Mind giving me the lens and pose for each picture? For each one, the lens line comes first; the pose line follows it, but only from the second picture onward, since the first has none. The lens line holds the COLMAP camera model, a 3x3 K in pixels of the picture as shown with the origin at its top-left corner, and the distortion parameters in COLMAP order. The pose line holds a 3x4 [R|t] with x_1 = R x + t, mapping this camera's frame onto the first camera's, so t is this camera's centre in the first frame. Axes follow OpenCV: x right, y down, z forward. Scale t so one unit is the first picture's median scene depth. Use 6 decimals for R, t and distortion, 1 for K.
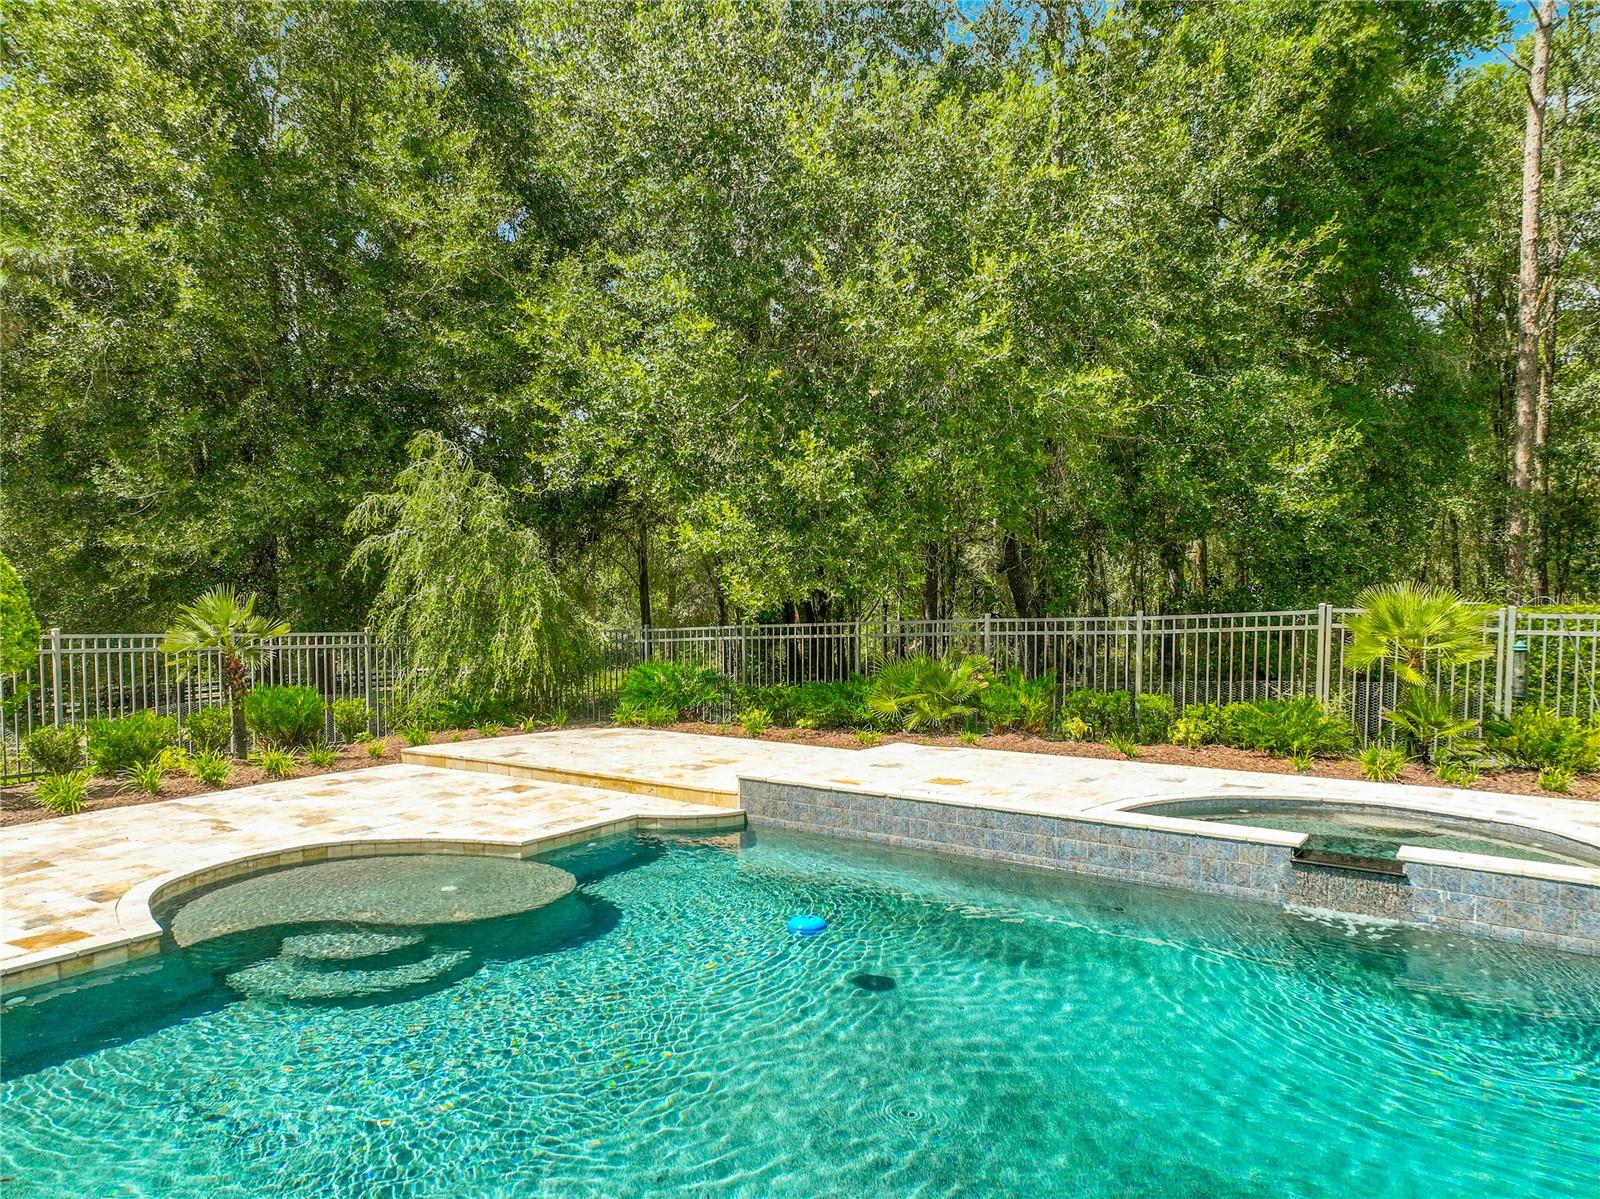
lens RADIAL K [[1117.8, 0, 800.2], [0, 1117.8, 685.4], [0, 0, 1]] dist [-0.006926, 0.043147]
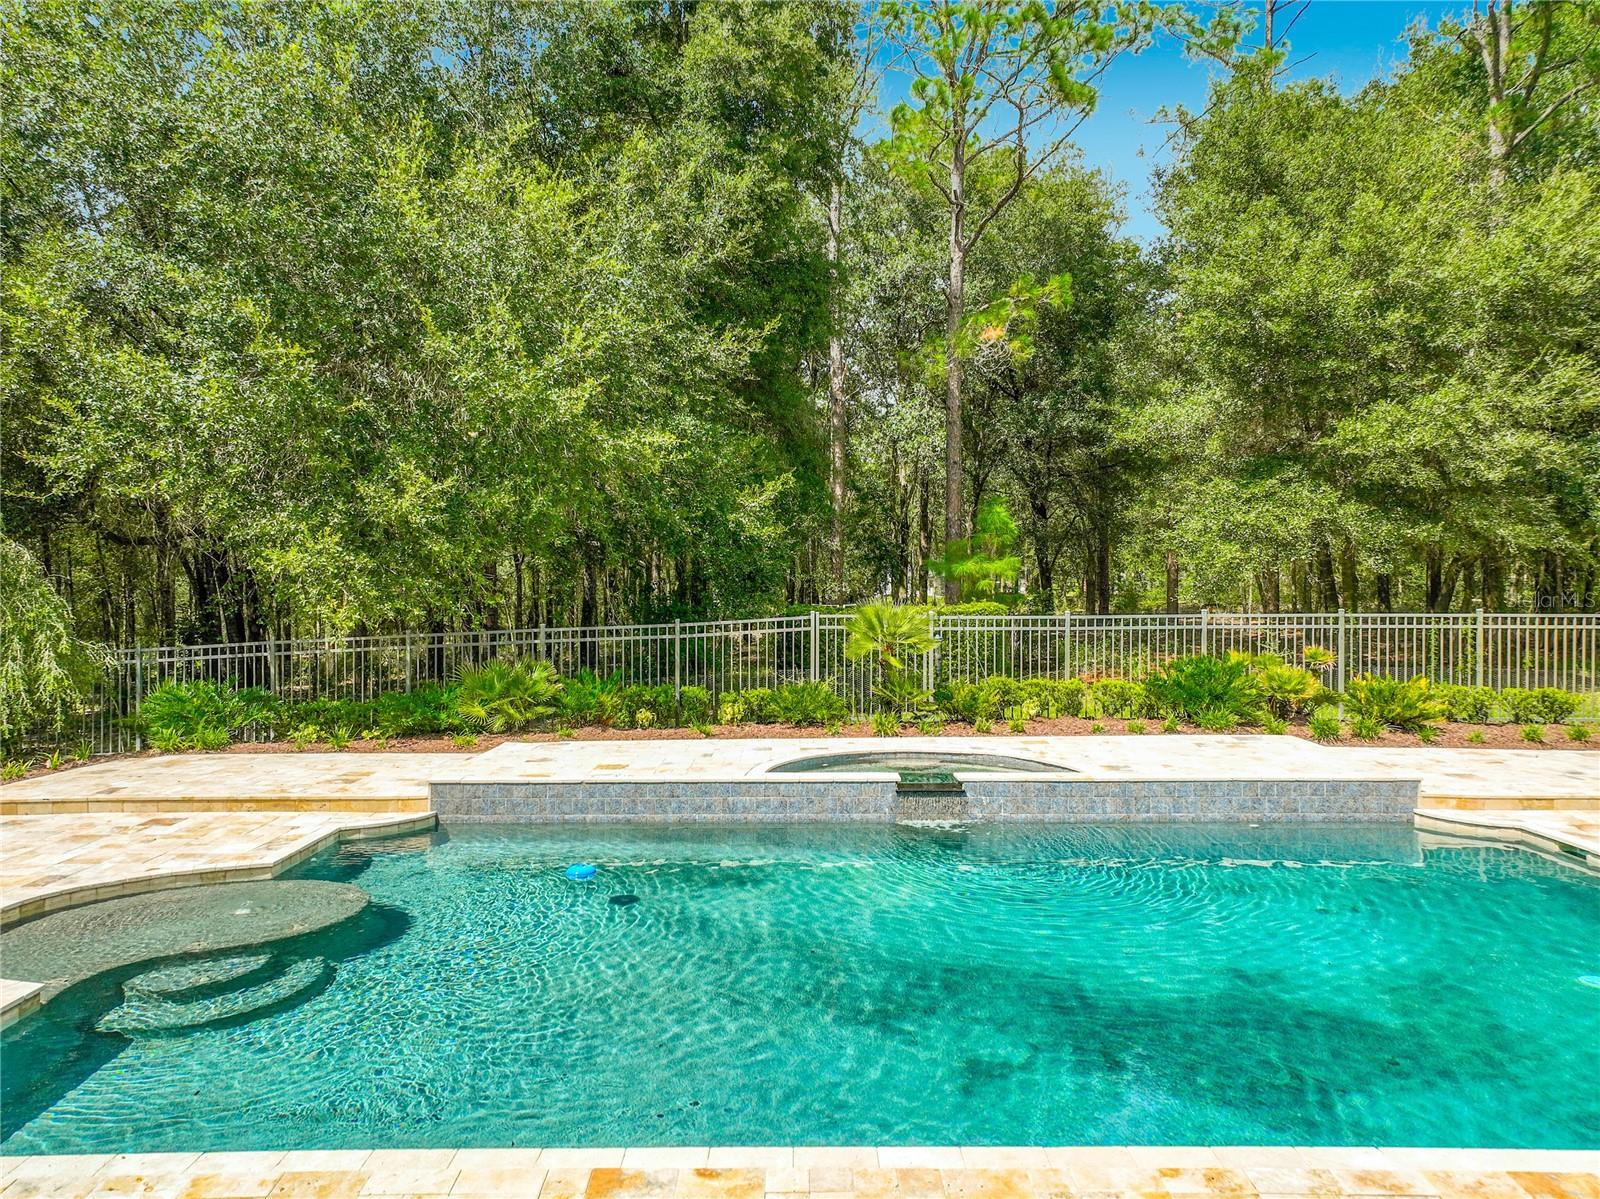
lens RADIAL K [[1095.7, 0, 805.7], [0, 1095.7, 633.1], [0, 0, 1]] dist [-0.007144, 0.000911]
pose [[0.832910, -0.033712, 0.552381, -0.344964], [0.057362, 0.998026, -0.025584, -0.016814], [-0.550428, 0.052995, 0.833199, -0.118476]]
